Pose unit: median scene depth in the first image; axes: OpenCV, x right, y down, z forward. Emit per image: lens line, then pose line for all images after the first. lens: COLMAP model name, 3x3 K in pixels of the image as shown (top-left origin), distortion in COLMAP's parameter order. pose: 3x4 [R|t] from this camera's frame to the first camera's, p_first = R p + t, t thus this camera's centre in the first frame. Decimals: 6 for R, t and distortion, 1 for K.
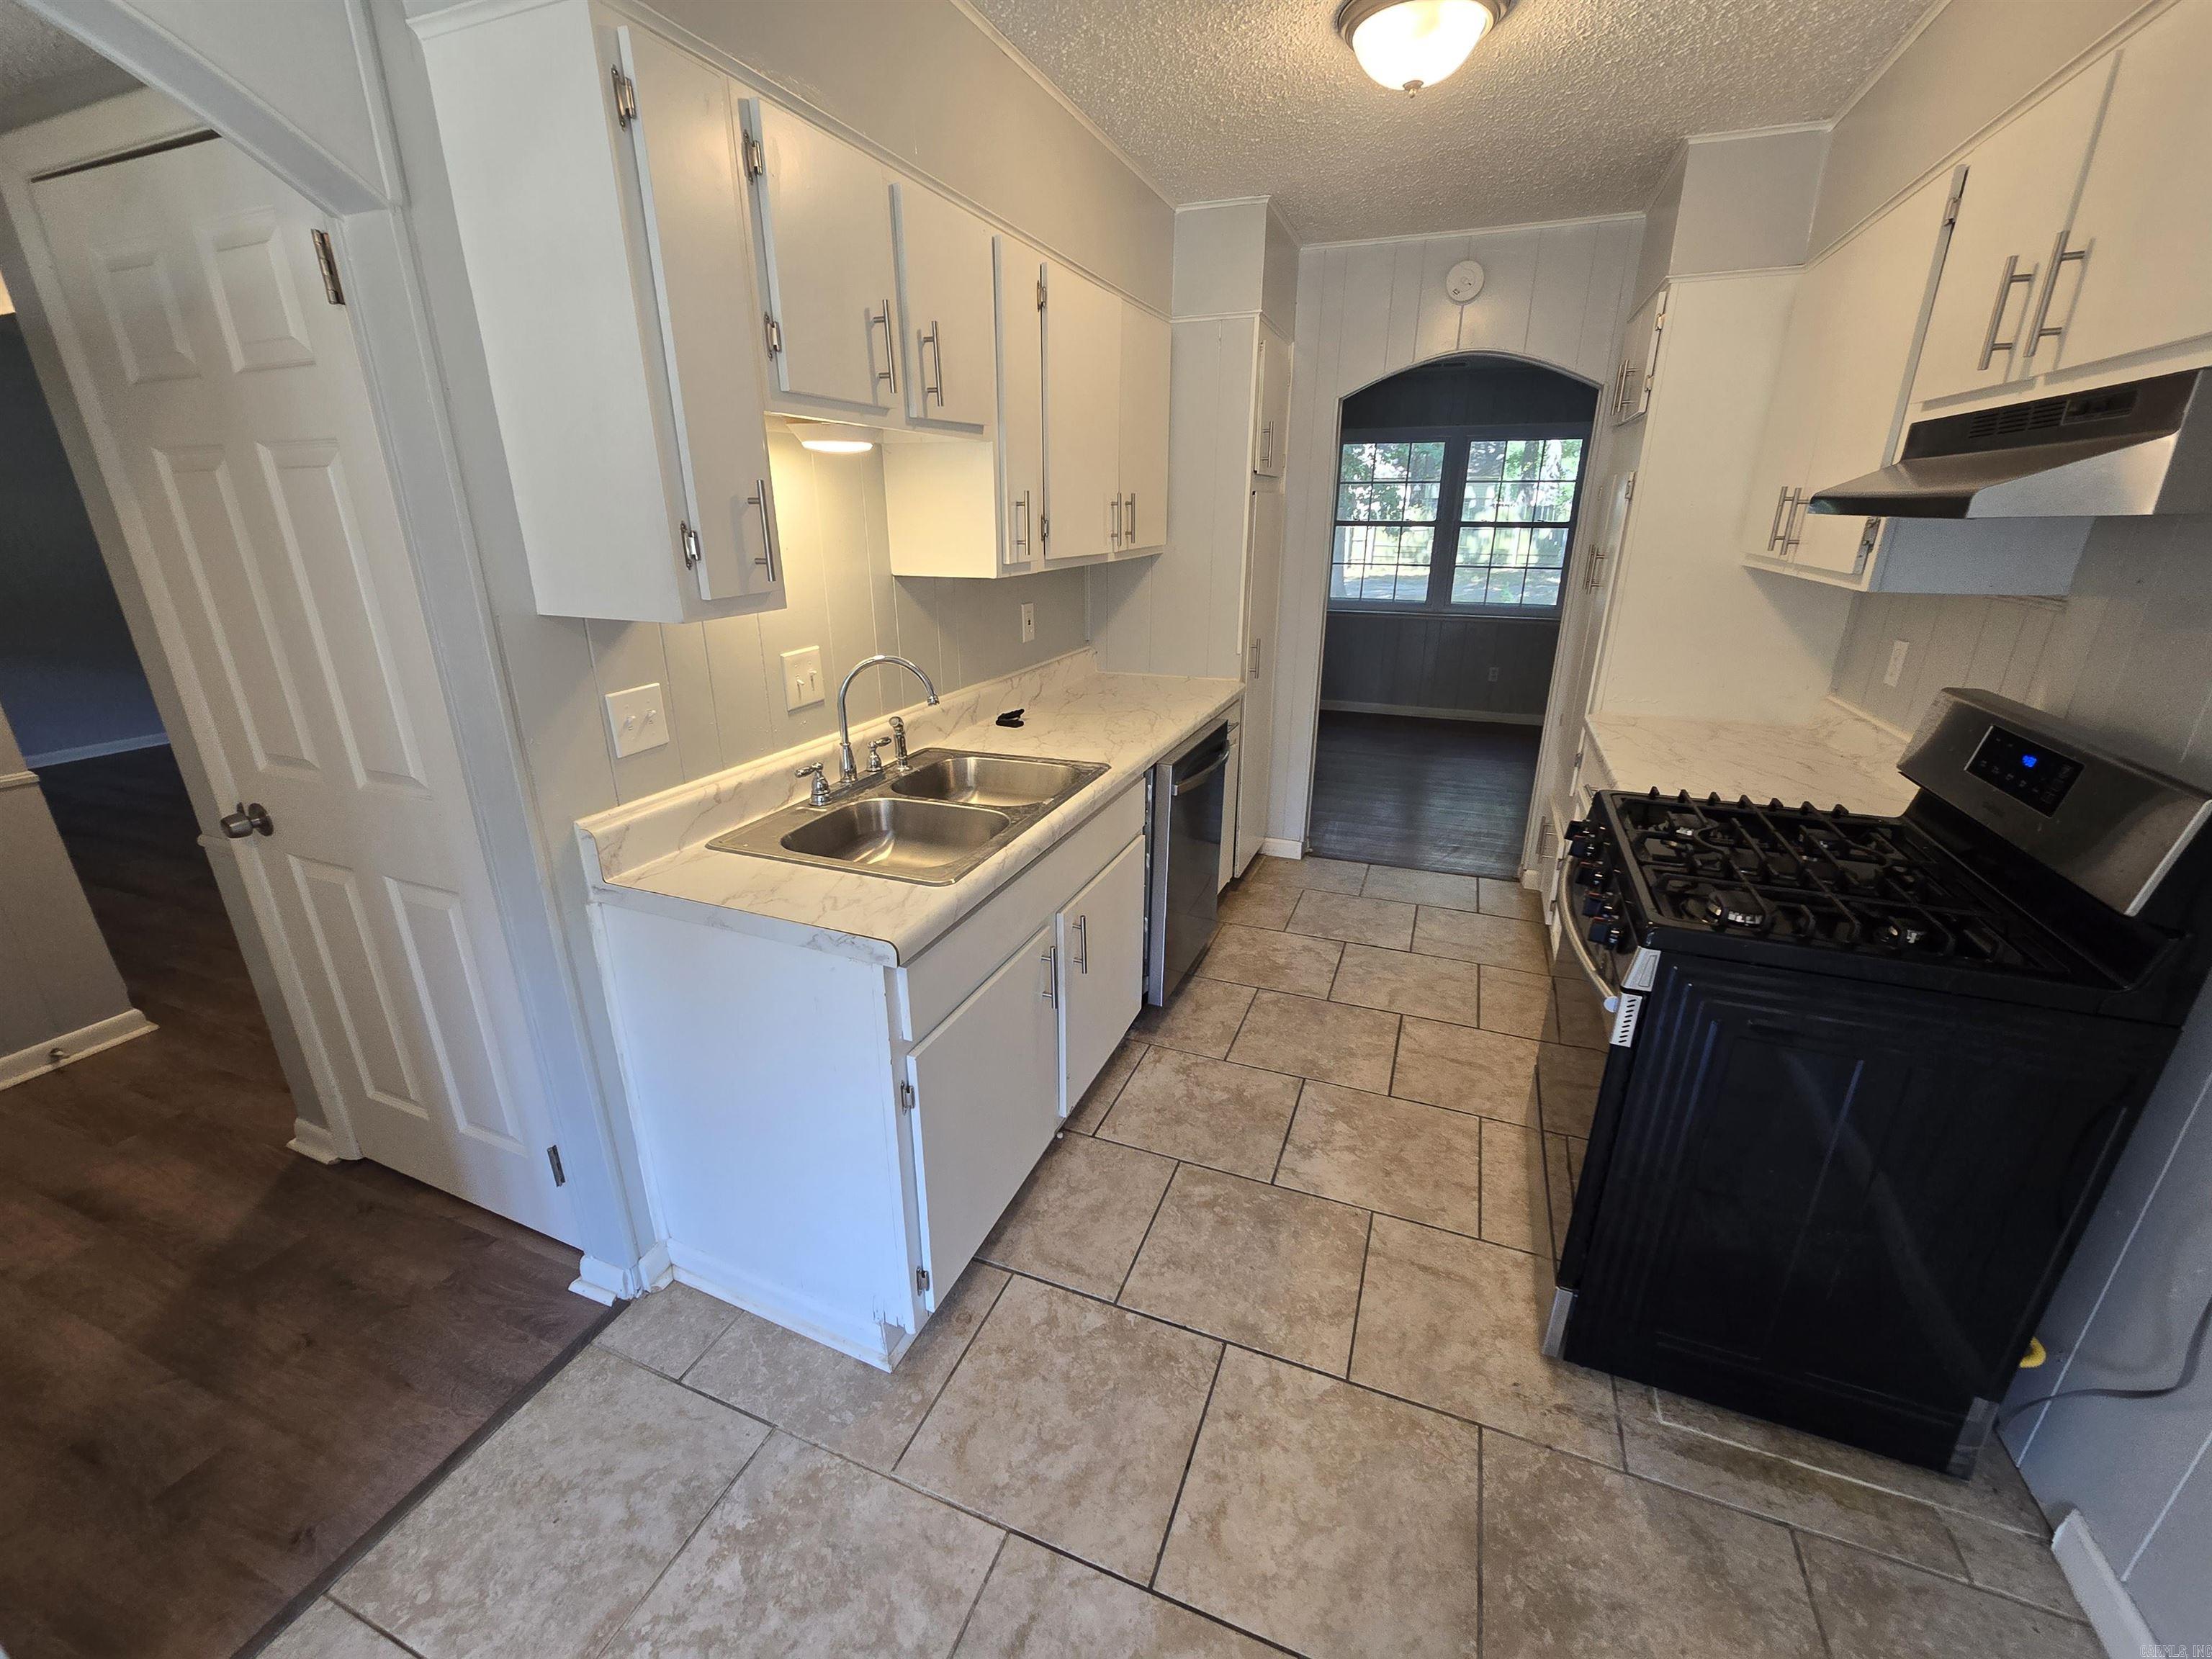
lens RADIAL K [[896.4, 0, 1096.4], [0, 896.4, 826.4], [0, 0, 1]] dist [0.000012, 0.000042]
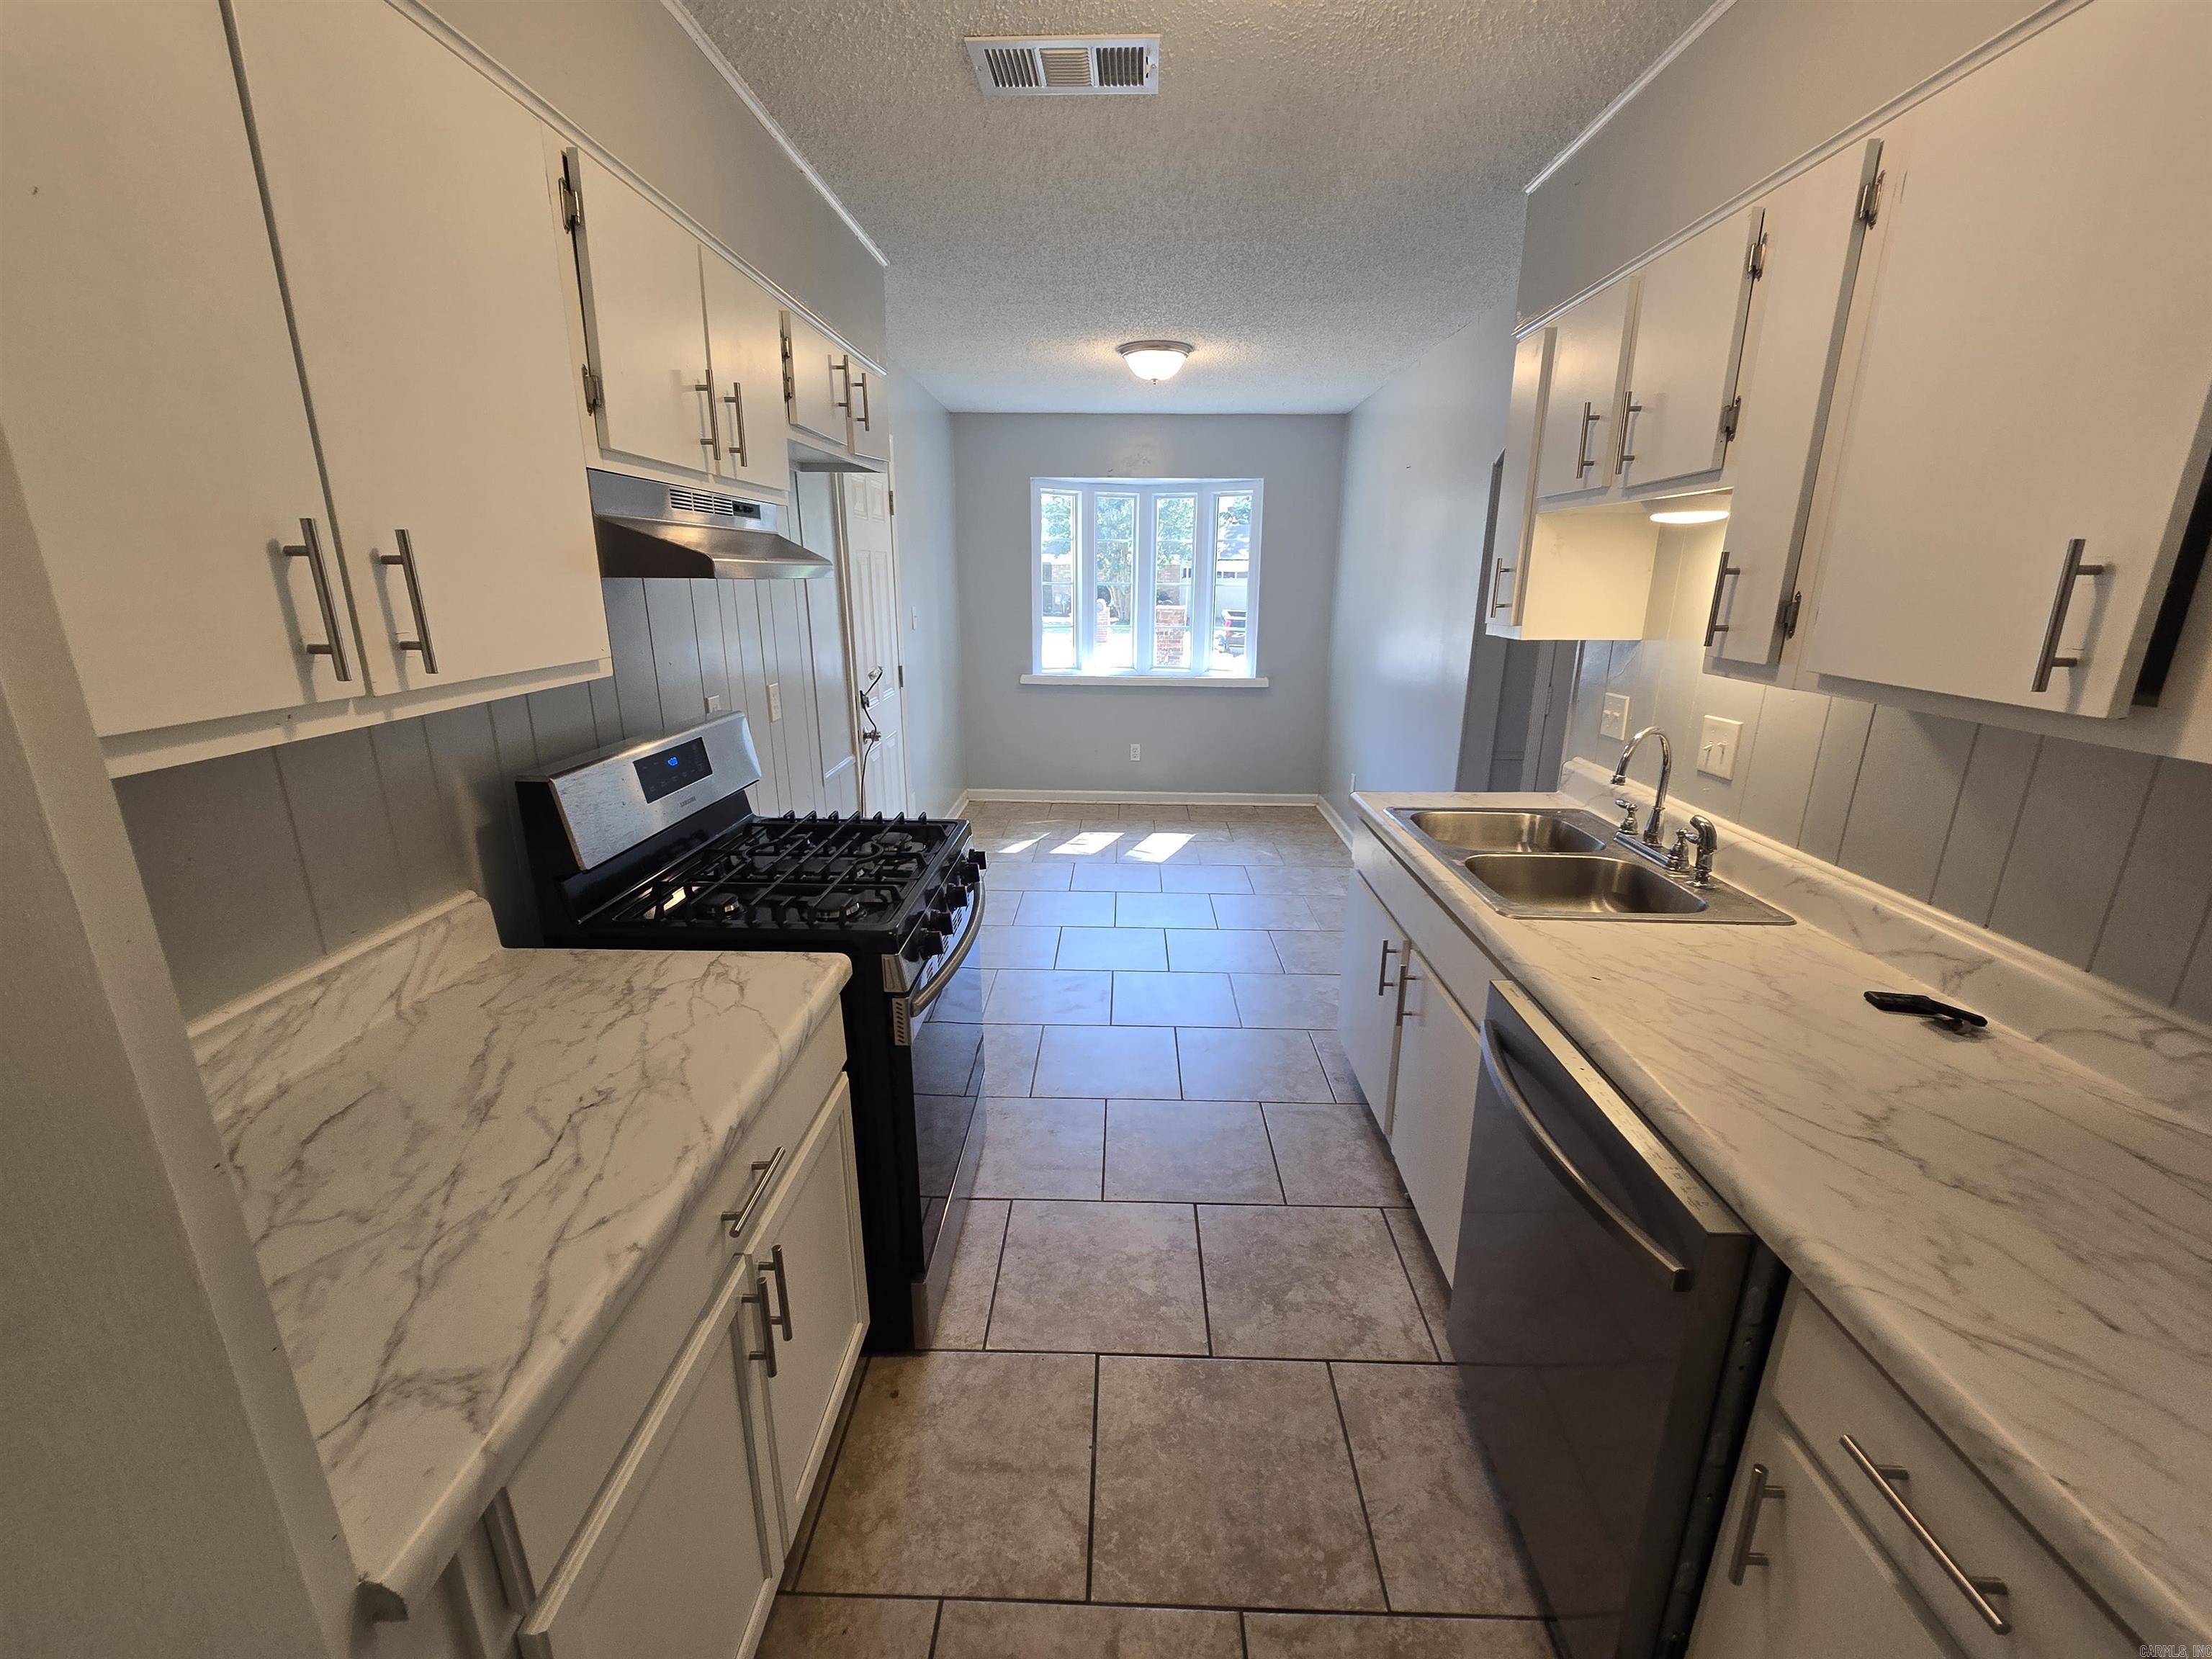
lens RADIAL K [[896.4, 0, 1103.4], [0, 896.4, 832.5], [0, 0, 1]] dist [0.000012, 0.000042]
pose [[-0.935789, 0.089993, -0.340881, 0.584092], [-0.127668, 0.814758, 0.565571, -0.507098], [0.328633, 0.572775, -0.750952, 1.429834]]
